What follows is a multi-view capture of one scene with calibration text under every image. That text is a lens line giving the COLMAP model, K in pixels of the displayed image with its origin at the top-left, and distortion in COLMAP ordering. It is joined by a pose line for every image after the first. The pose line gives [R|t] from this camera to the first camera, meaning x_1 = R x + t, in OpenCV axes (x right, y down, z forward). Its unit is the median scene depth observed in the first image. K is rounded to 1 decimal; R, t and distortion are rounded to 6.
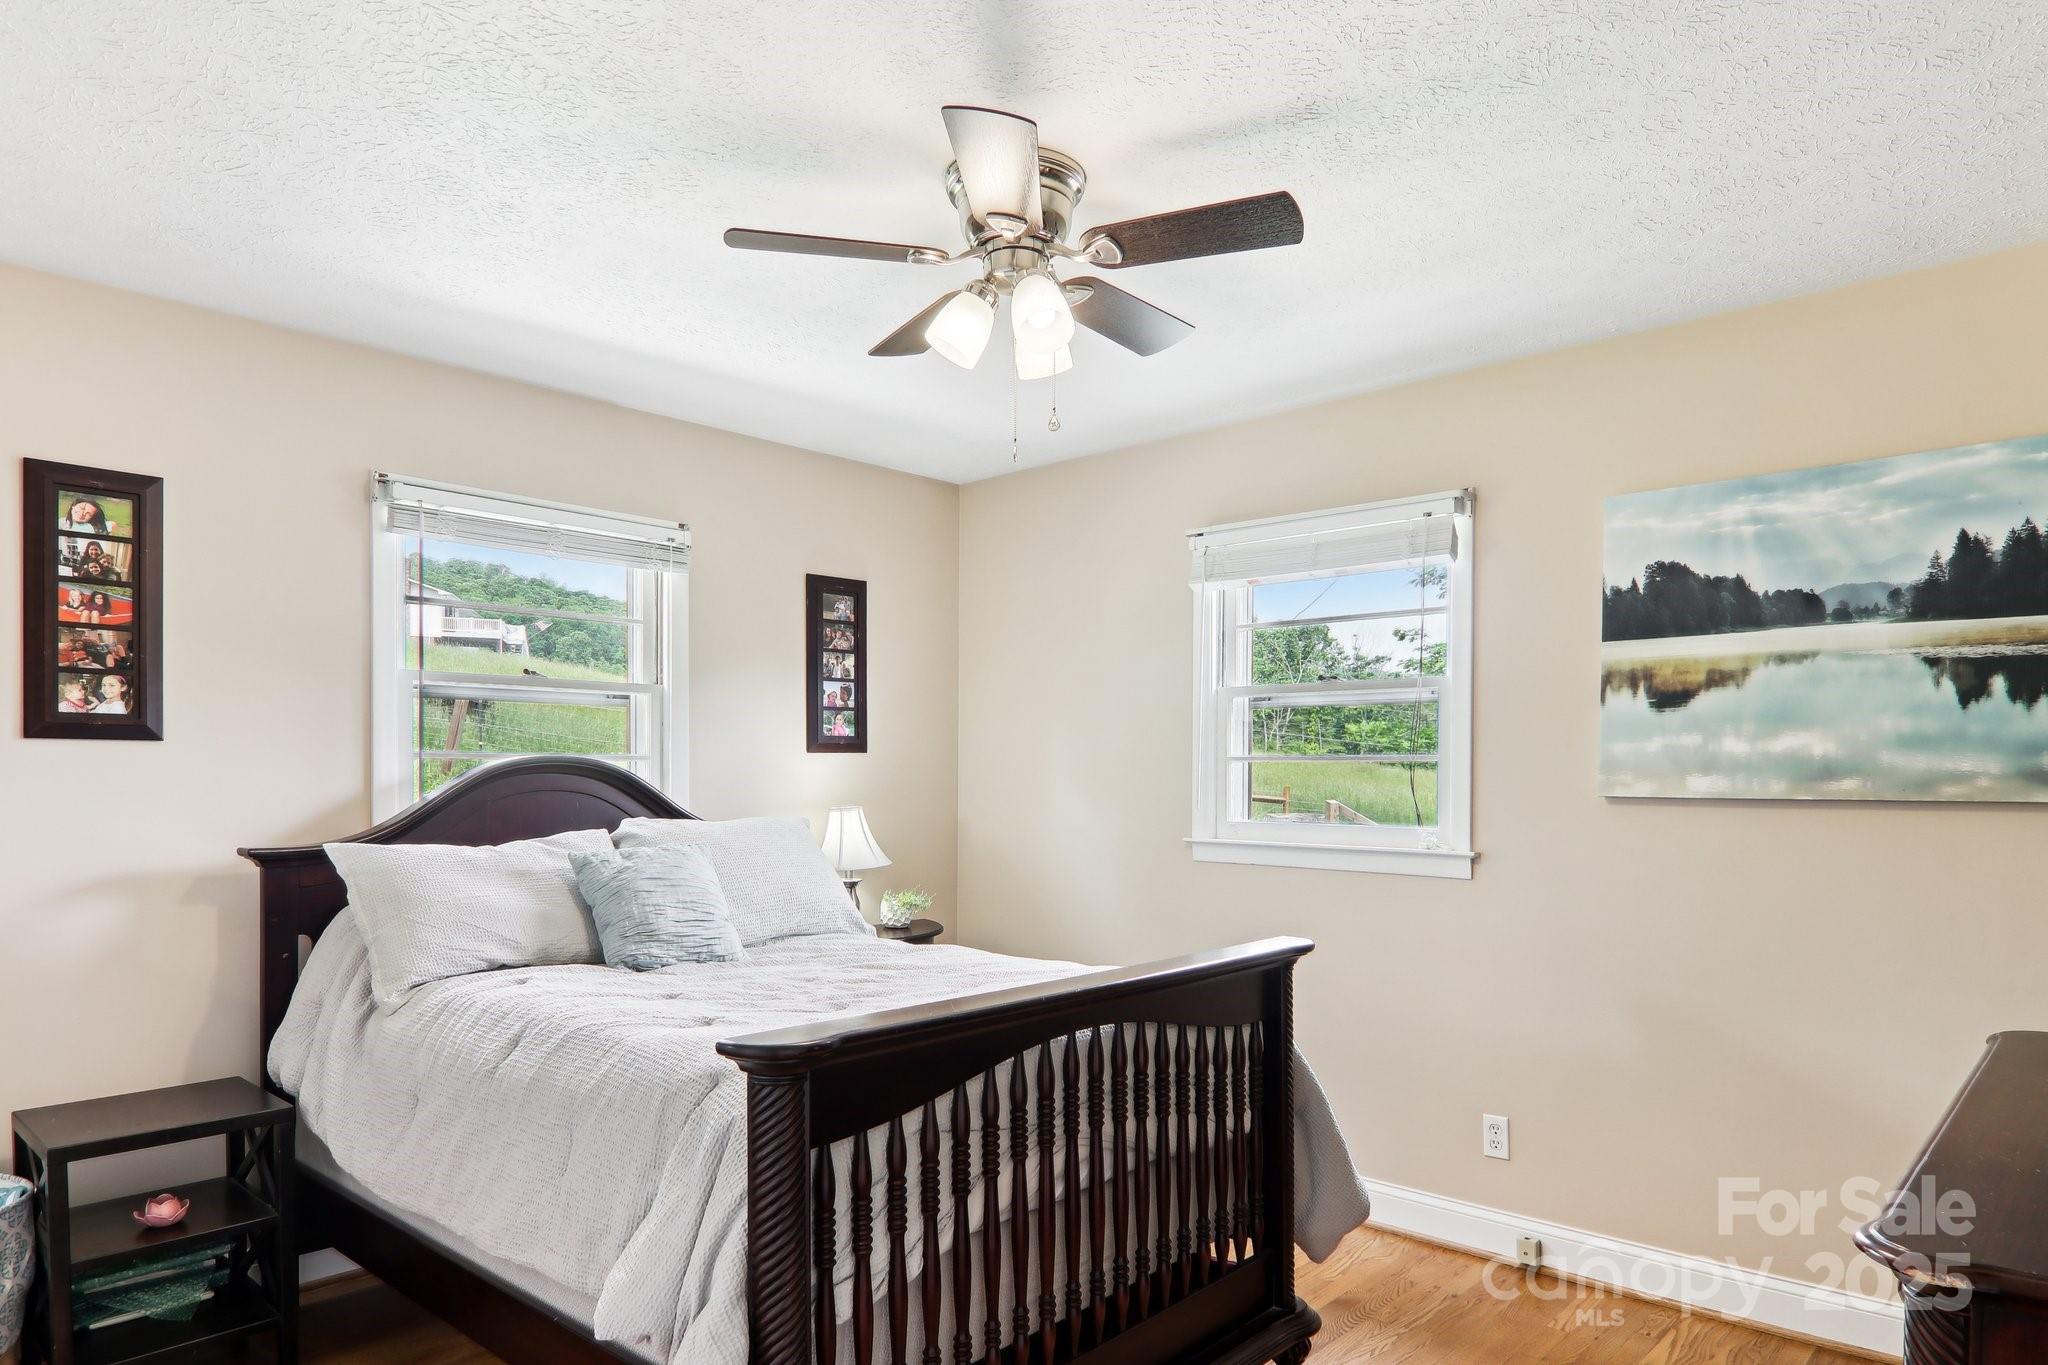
lens RADIAL K [[1264.0, 0, 1019.3], [0, 1264.0, 728.0], [0, 0, 1]] dist [0.004724, -0.026756]
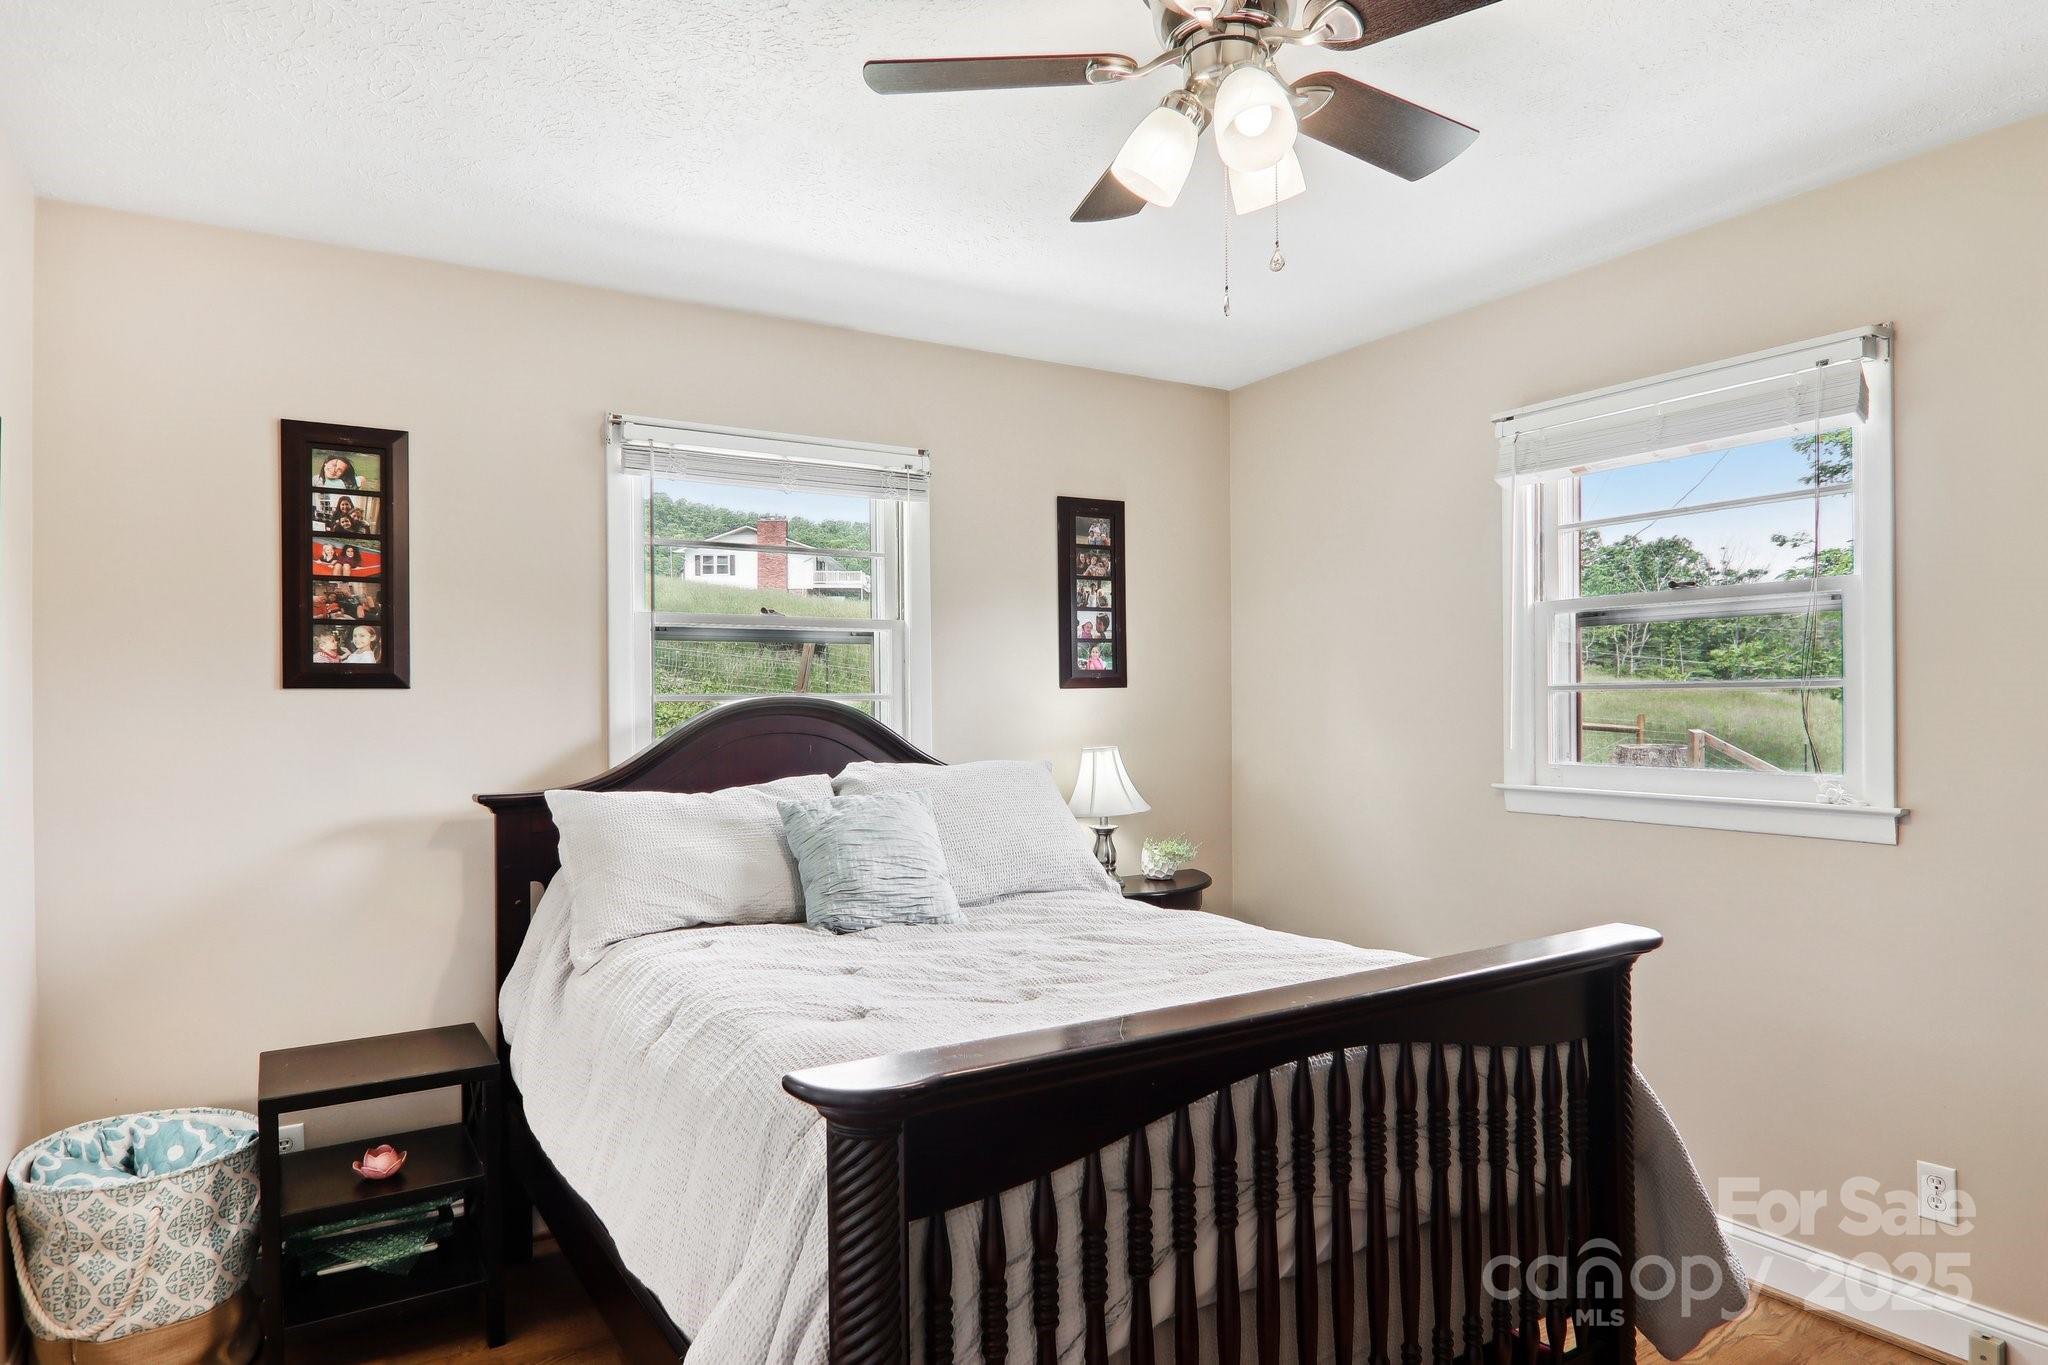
lens RADIAL K [[1178.8, 0, 1024.0], [0, 1178.8, 682.5], [0, 0, 1]] dist [0.006181, -0.020629]
pose [[0.961544, -0.017545, -0.274089, 0.061000], [0.022447, 0.999639, 0.014758, 0.002187], [0.273731, -0.020343, 0.961591, 0.220139]]
